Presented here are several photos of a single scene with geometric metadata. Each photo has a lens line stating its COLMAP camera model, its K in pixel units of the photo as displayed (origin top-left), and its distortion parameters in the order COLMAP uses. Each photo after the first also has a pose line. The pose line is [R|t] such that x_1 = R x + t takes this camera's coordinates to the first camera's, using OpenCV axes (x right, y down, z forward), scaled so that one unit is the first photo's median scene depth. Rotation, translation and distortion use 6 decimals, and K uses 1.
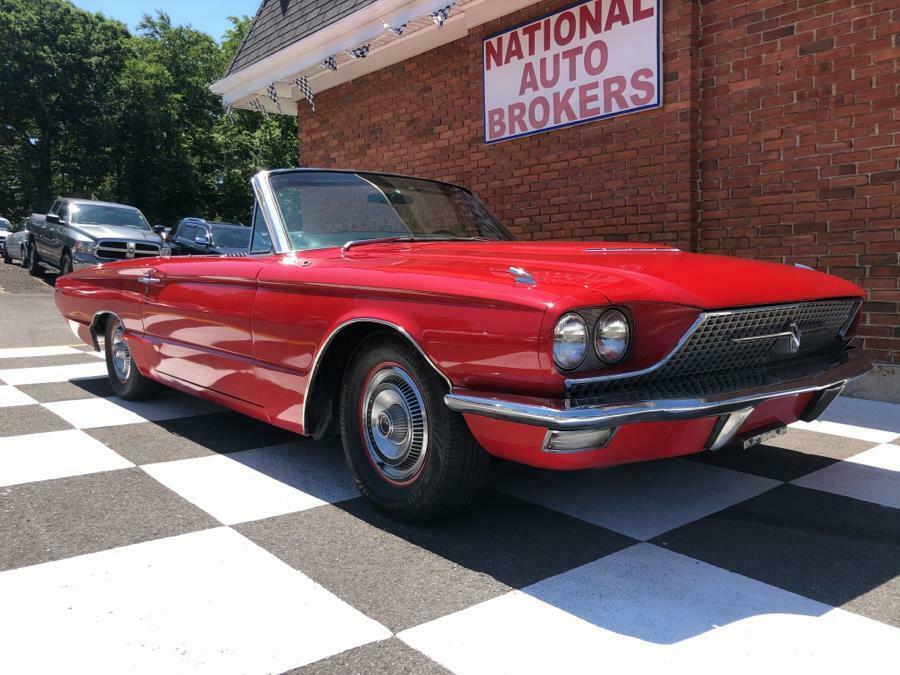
lens RADIAL K [[744.4, 0, 452.4], [0, 744.4, 329.8], [0, 0, 1]] dist [0.005316, 0.001722]
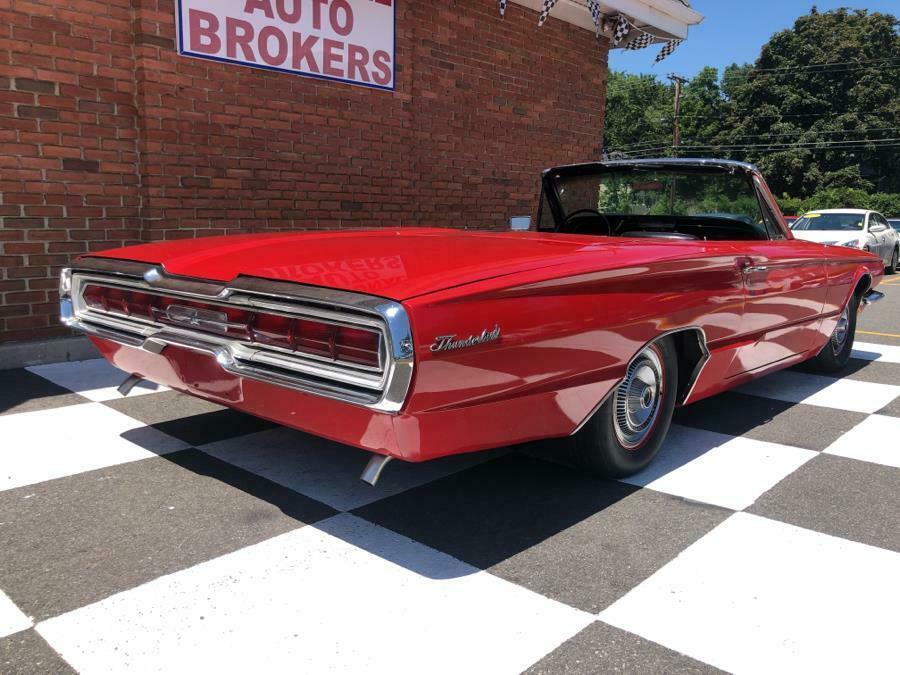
lens RADIAL K [[744.4, 0, 452.4], [0, 744.4, 329.8], [0, 0, 1]] dist [0.005316, 0.001722]
pose [[-0.132230, -0.138980, 0.981427, -0.829541], [0.060875, 0.987114, 0.147988, -0.096703], [-0.989348, 0.079313, -0.122065, 0.999290]]
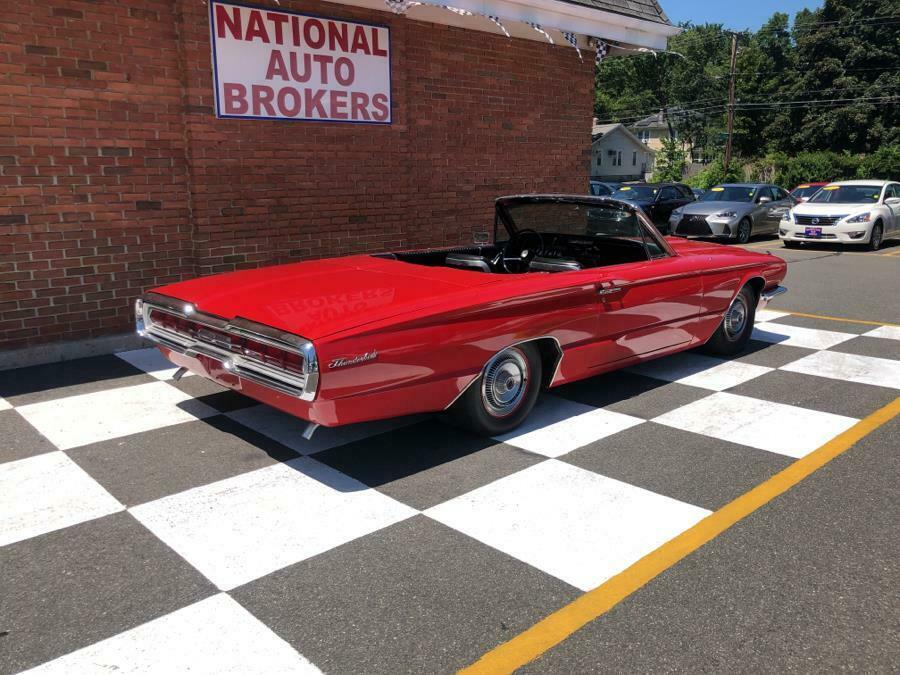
lens RADIAL K [[744.4, 0, 452.4], [0, 744.4, 329.8], [0, 0, 1]] dist [0.005316, 0.001722]
pose [[-0.045390, -0.194942, 0.979764, -1.086768], [0.080311, 0.976888, 0.198090, -0.177416], [-0.995736, 0.087677, -0.028685, 0.888587]]
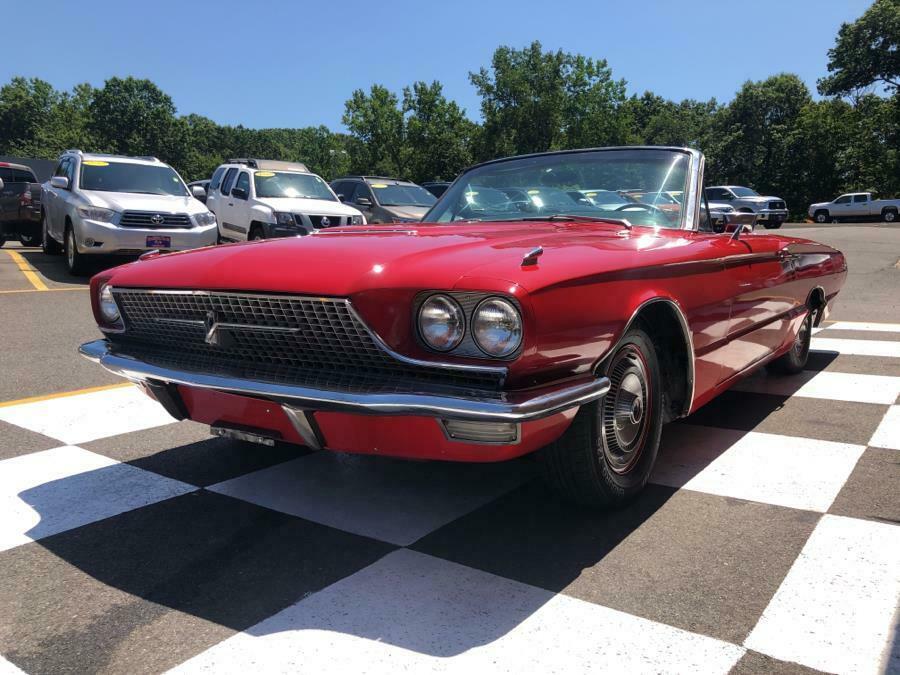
lens RADIAL K [[744.4, 0, 452.4], [0, 744.4, 329.8], [0, 0, 1]] dist [0.005316, 0.001722]
pose [[0.240883, 0.110914, -0.964196, 0.582100], [-0.079780, 0.992349, 0.094221, -0.040079], [0.967270, 0.054228, 0.247889, 0.436151]]
